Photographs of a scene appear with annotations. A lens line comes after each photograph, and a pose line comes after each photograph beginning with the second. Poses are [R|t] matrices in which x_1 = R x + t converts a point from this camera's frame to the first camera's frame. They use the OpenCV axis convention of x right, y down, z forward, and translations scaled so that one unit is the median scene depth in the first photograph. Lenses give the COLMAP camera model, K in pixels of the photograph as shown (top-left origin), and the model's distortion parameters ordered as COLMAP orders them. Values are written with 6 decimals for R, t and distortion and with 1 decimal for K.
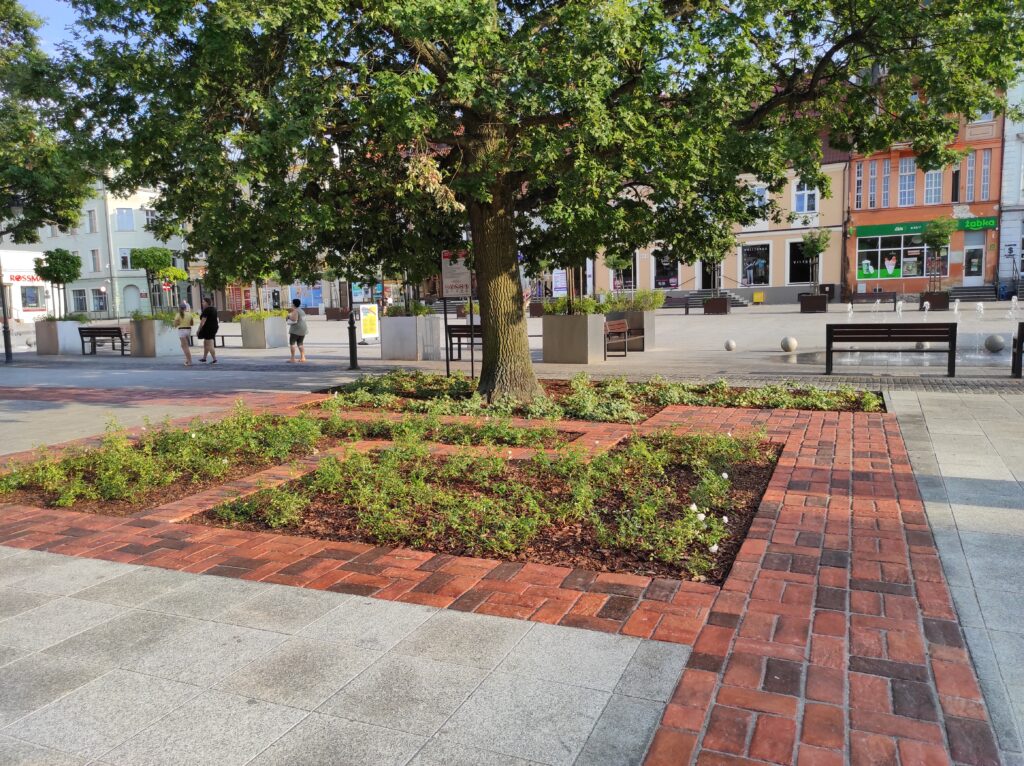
lens RADIAL K [[754.6, 0, 512.3], [0, 754.6, 383.5], [0, 0, 1]] dist [0.065675, -0.064401]
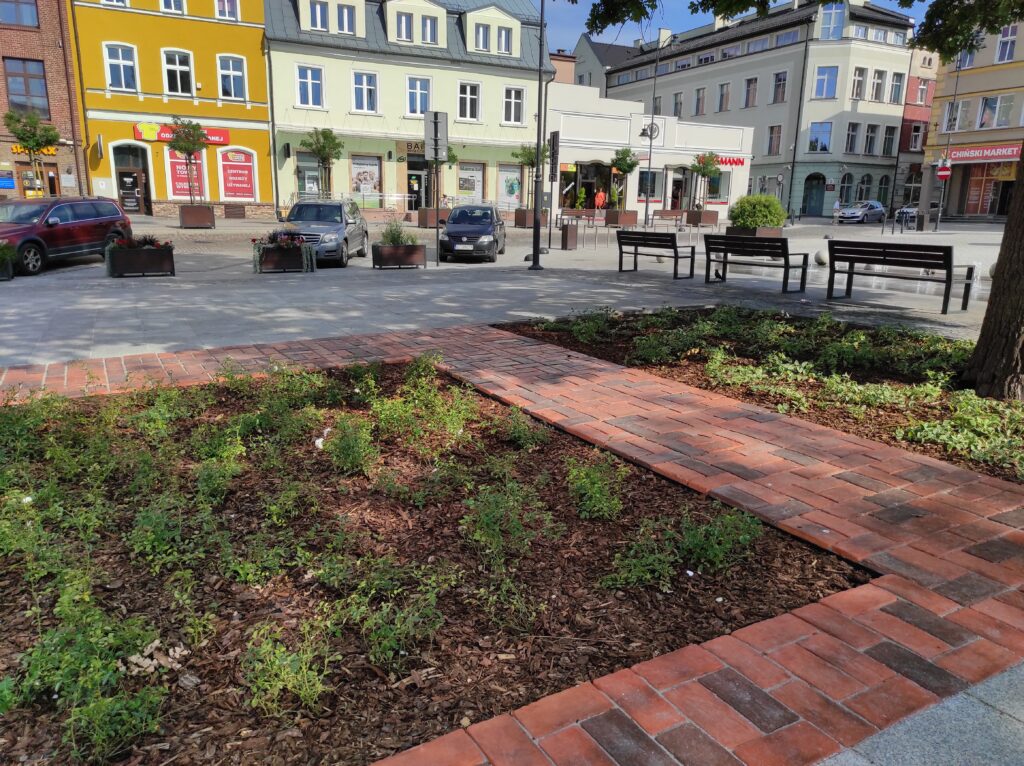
lens RADIAL K [[754.2, 0, 513.7], [0, 754.2, 390.7], [0, 0, 1]] dist [0.061918, -0.056088]
pose [[0.799783, 0.184896, -0.571105, -1.181302], [-0.106320, 0.979972, 0.168375, -0.058611], [0.590799, -0.073944, 0.803423, 0.884210]]
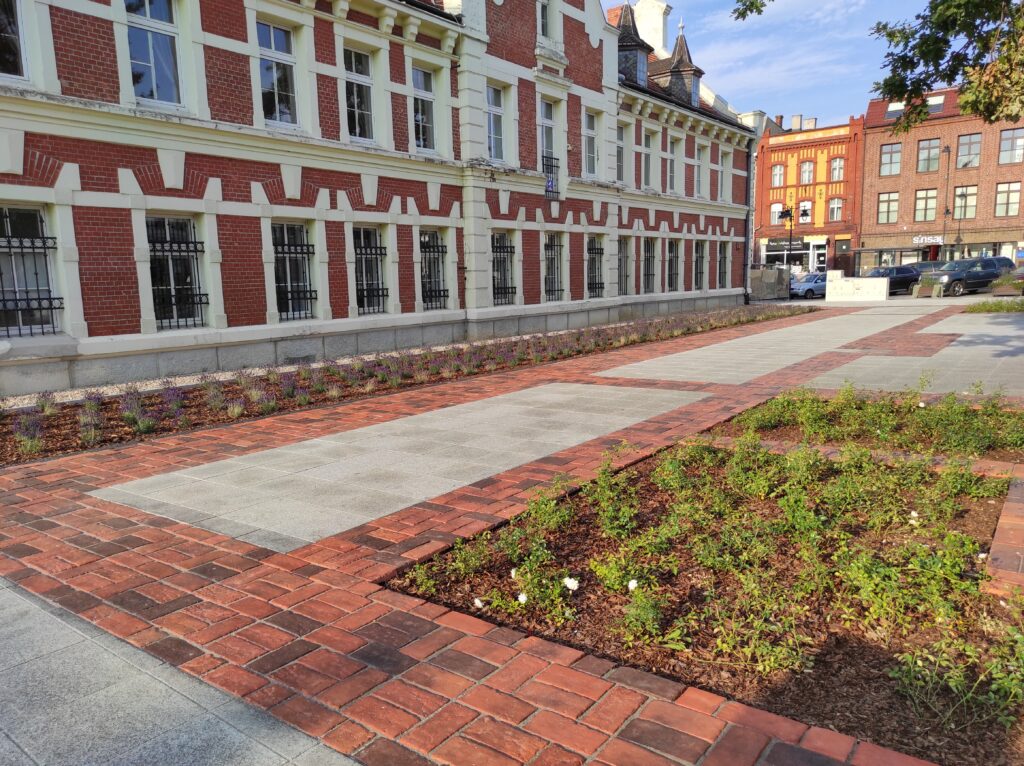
lens RADIAL K [[754.6, 0, 512.3], [0, 754.6, 383.5], [0, 0, 1]] dist [0.065675, -0.064401]
pose [[-0.218835, 0.173906, -0.960140, 0.277569], [-0.070082, 0.978647, 0.193231, -0.048474], [0.973242, 0.109574, -0.201974, 0.324810]]
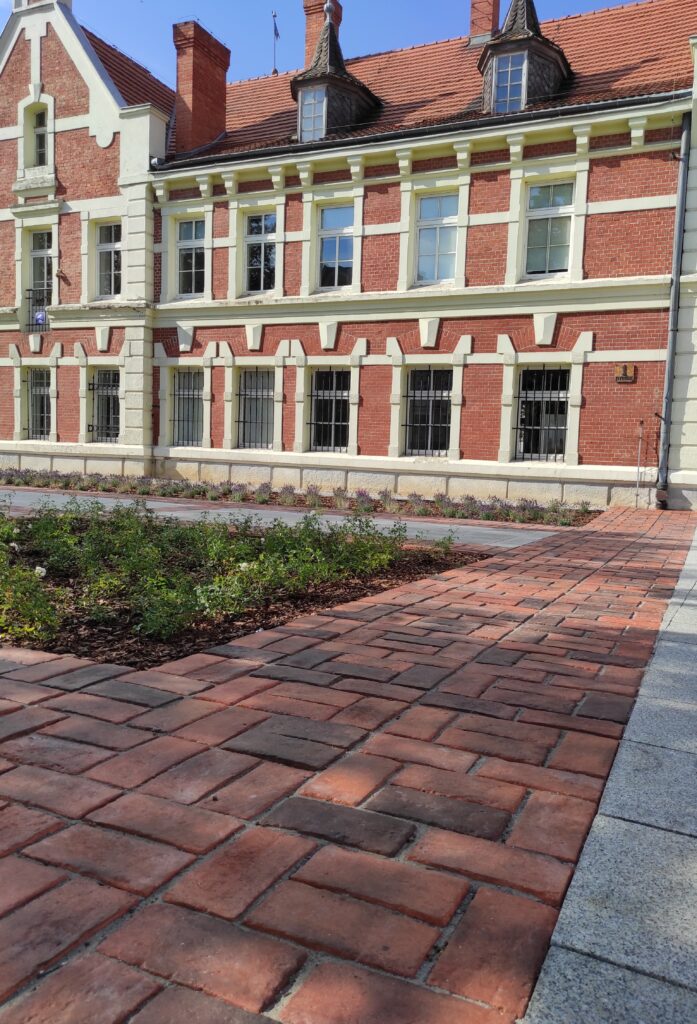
lens RADIAL K [[786.3, 0, 387.1], [0, 786.3, 514.8], [0, 0, 1]] dist [0.063772, -0.056624]
pose [[-0.999980, -0.006243, -0.001284, -1.552499], [-0.006373, 0.983262, 0.182088, -0.059416], [0.000126, 0.182092, -0.983281, 1.380879]]
